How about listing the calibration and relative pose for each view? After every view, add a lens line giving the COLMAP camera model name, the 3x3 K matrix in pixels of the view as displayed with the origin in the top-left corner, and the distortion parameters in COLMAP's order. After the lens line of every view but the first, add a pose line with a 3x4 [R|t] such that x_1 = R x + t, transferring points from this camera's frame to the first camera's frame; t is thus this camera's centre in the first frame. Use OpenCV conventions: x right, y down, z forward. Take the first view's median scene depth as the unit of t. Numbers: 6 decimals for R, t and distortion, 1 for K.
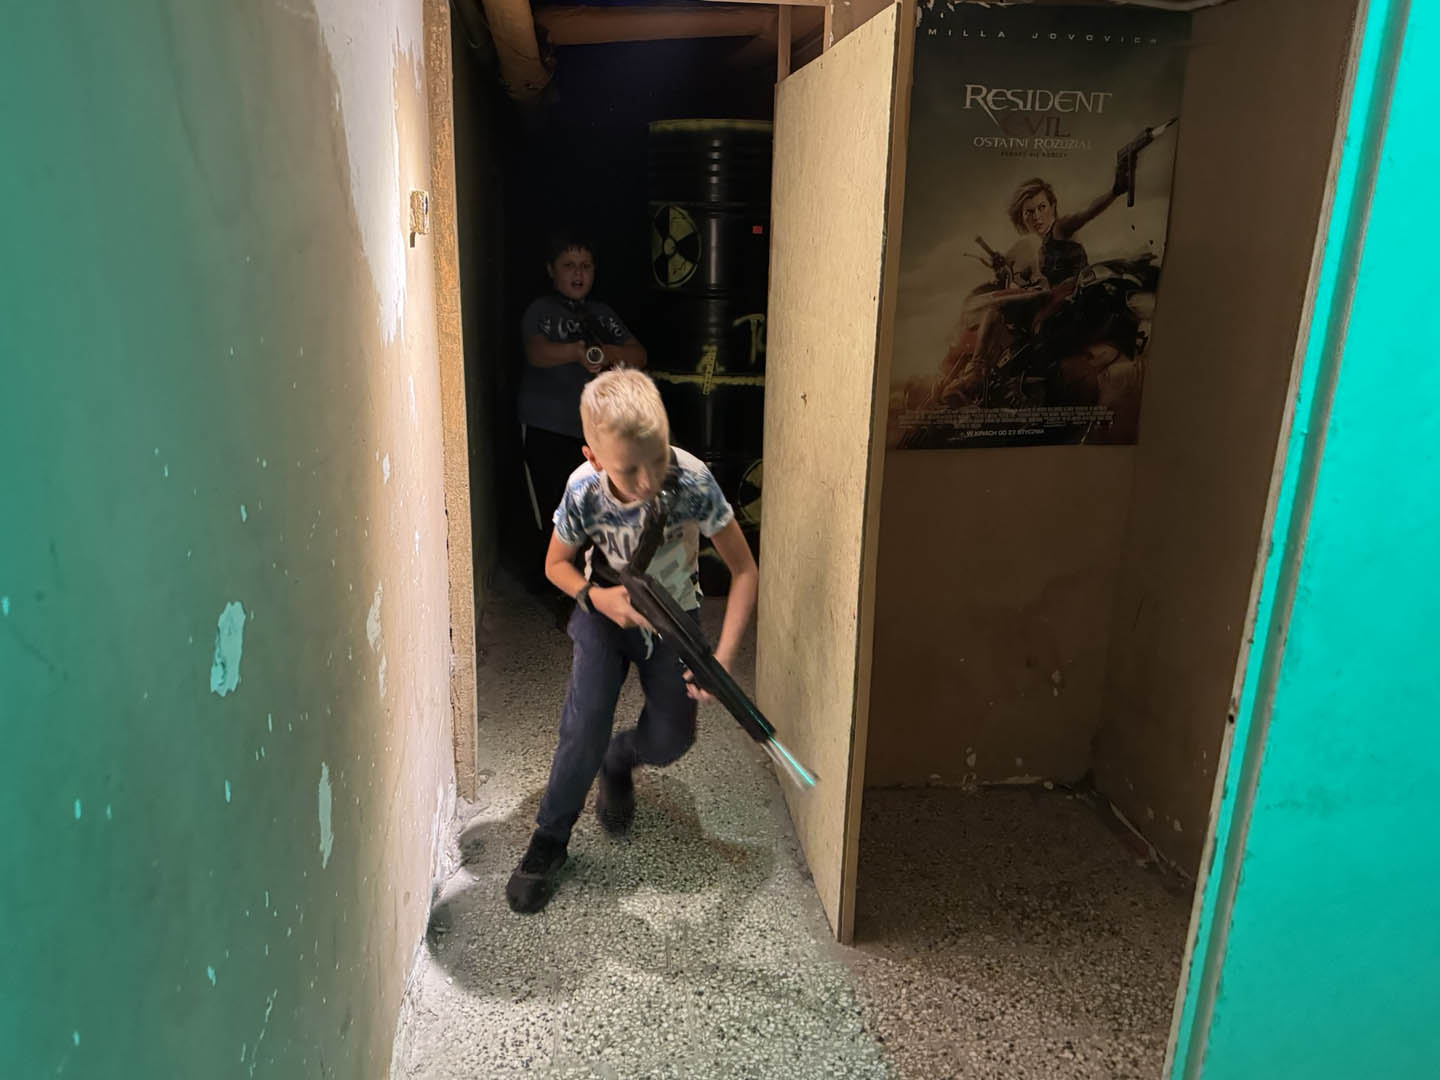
lens RADIAL K [[1077.7, 0, 720.0], [0, 1077.7, 540.0], [0, 0, 1]] dist [-0.005635, -0.003220]
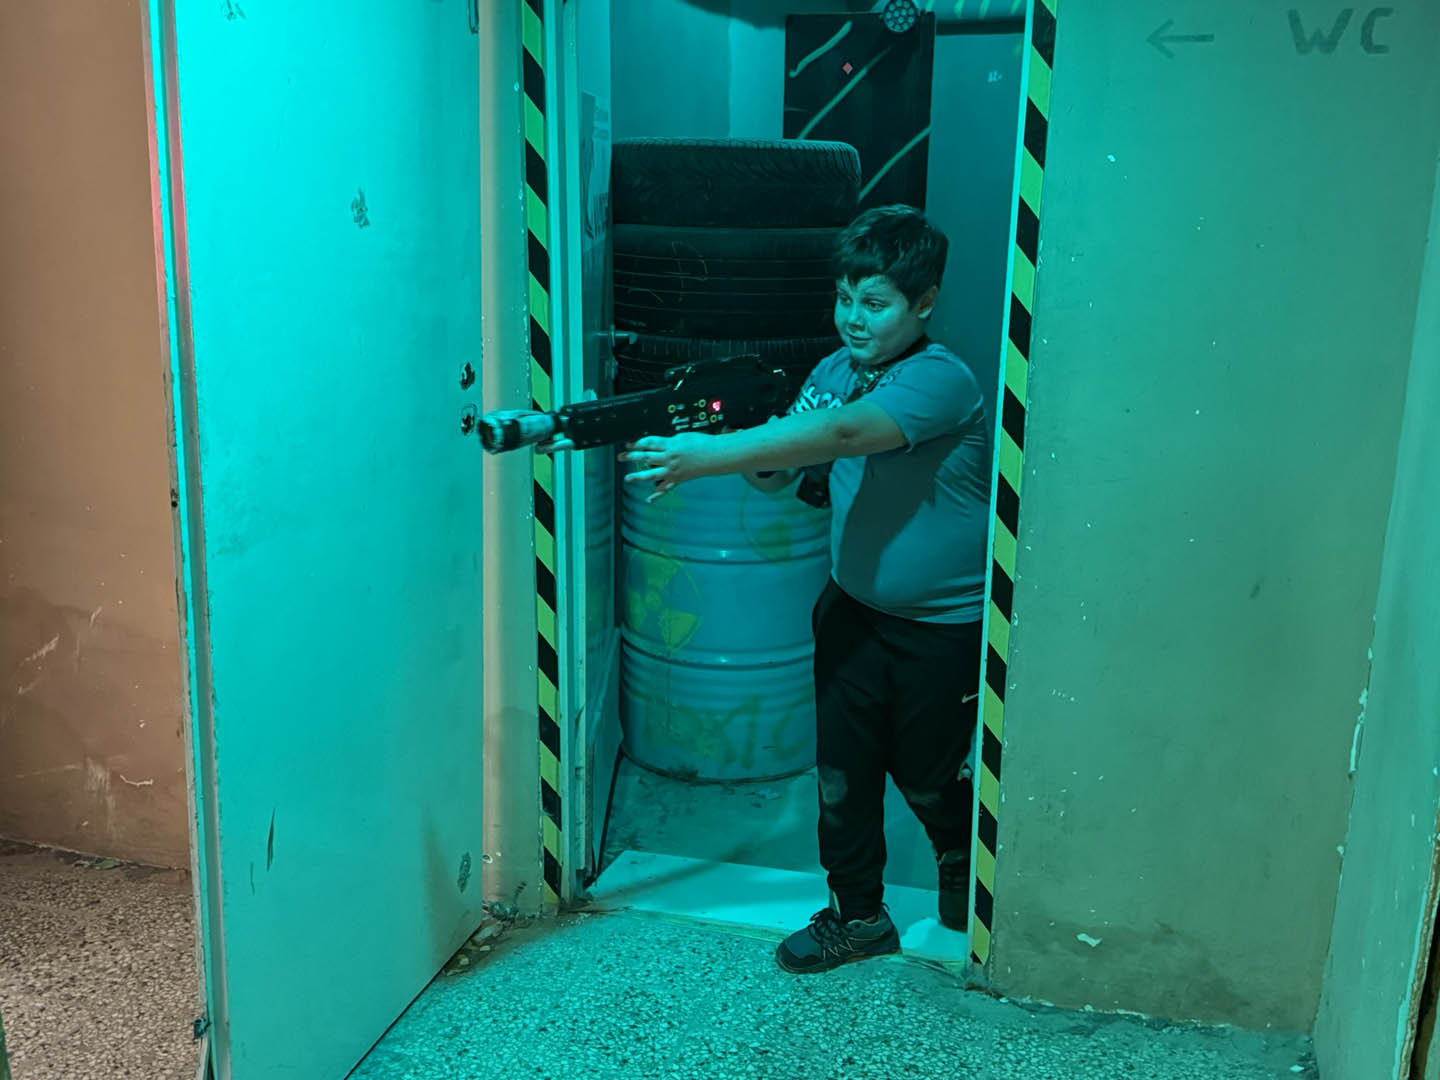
lens RADIAL K [[1447.8, 0, 714.2], [0, 1447.8, 546.1], [0, 0, 1]] dist [0.180712, -0.331646]
pose [[0.425848, -0.239548, 0.872508, -0.464843], [0.254737, 0.957051, 0.138429, 0.063820], [-0.868195, 0.163311, 0.468580, -0.264713]]
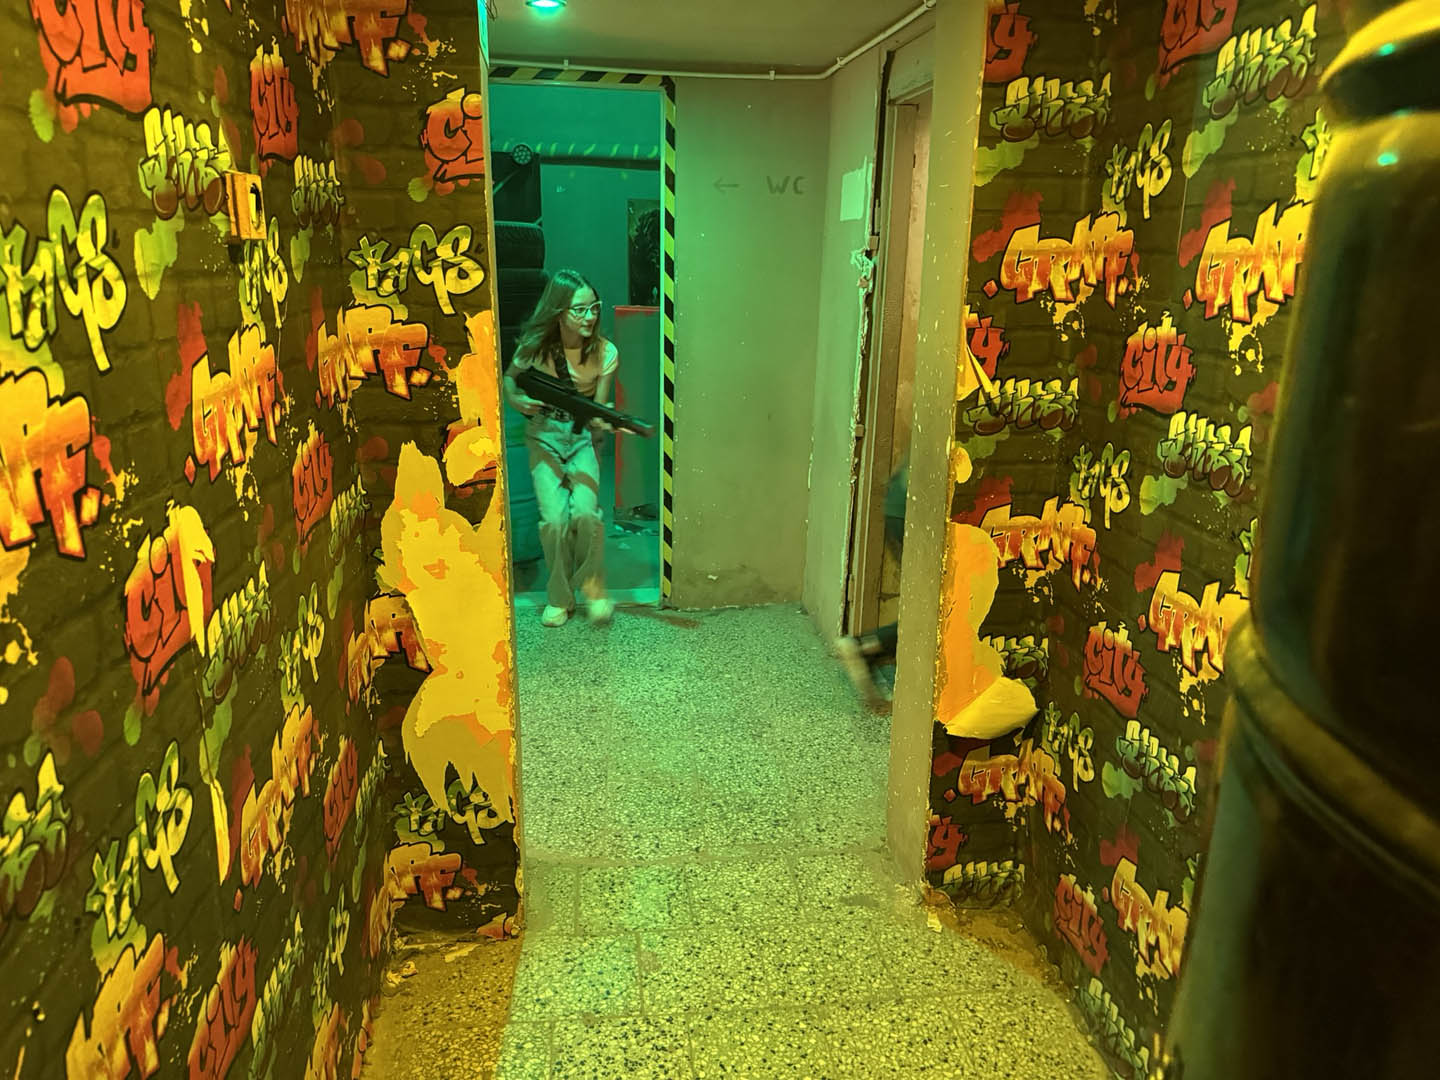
lens RADIAL K [[987.9, 0, 719.7], [0, 987.9, 546.2], [0, 0, 1]] dist [0.120173, -0.186922]
pose [[0.033208, -0.300175, 0.953306, -1.223671], [0.268970, 0.921326, 0.280736, 0.033068], [-0.962576, 0.247088, 0.111334, -0.135383]]
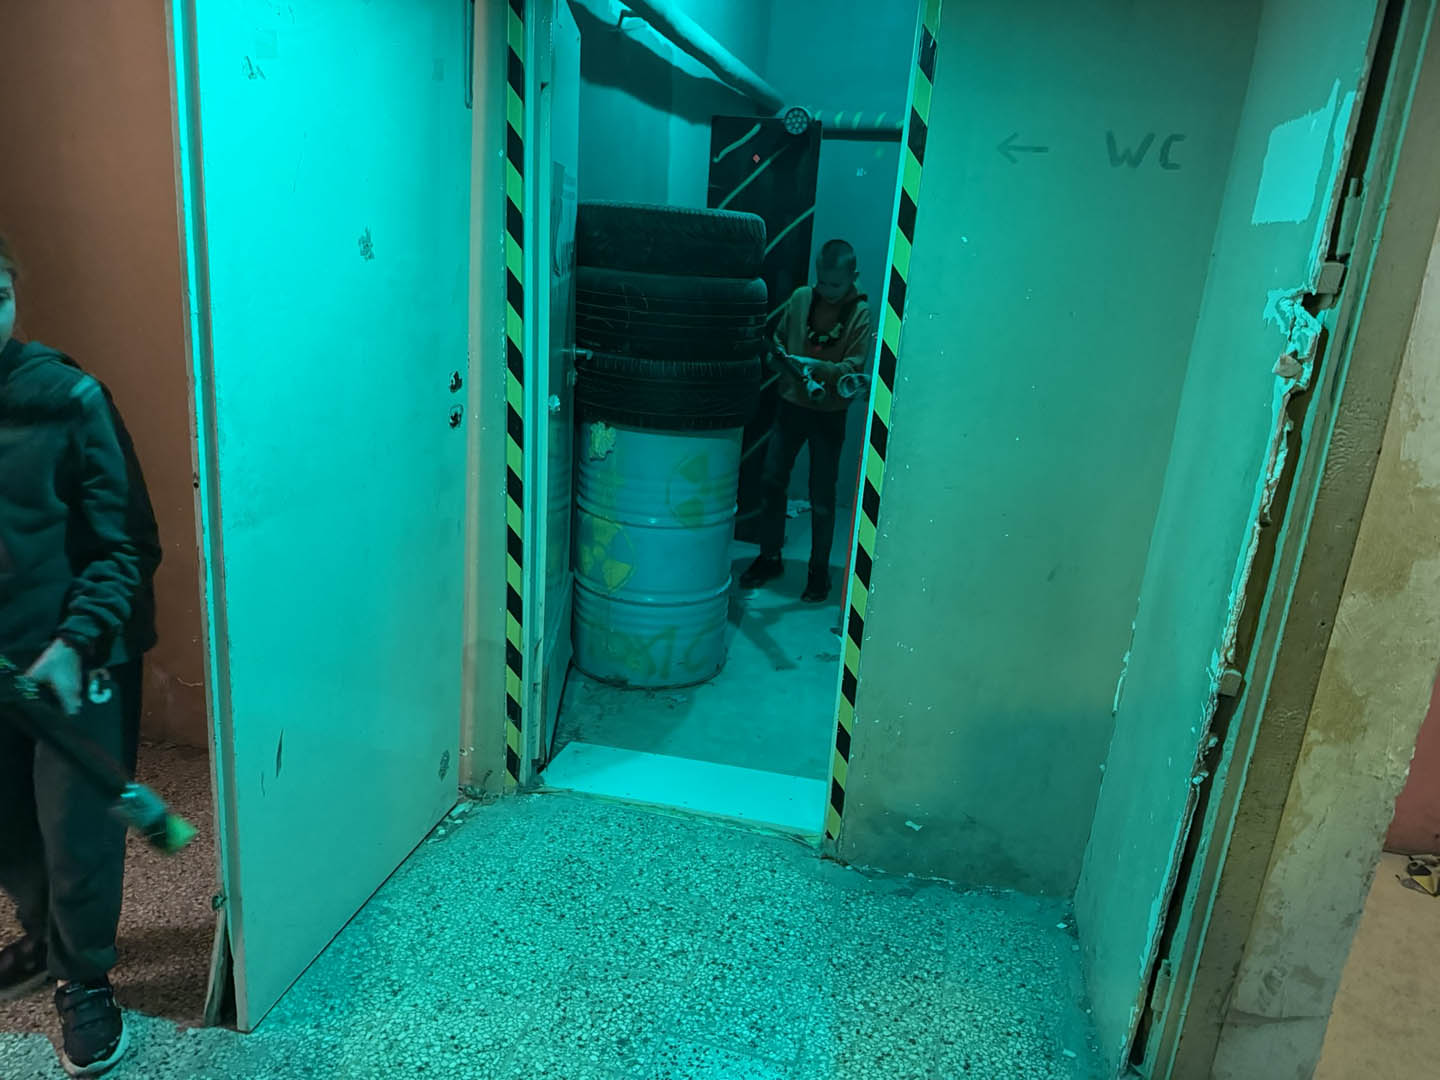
lens RADIAL K [[1011.2, 0, 716.9], [0, 1011.2, 541.8], [0, 0, 1]] dist [0.135450, -0.199281]
pose [[0.372844, -0.263944, 0.889562, -0.347781], [0.206946, 0.958196, 0.197570, 0.048044], [-0.904522, 0.110428, 0.411880, -0.209843]]
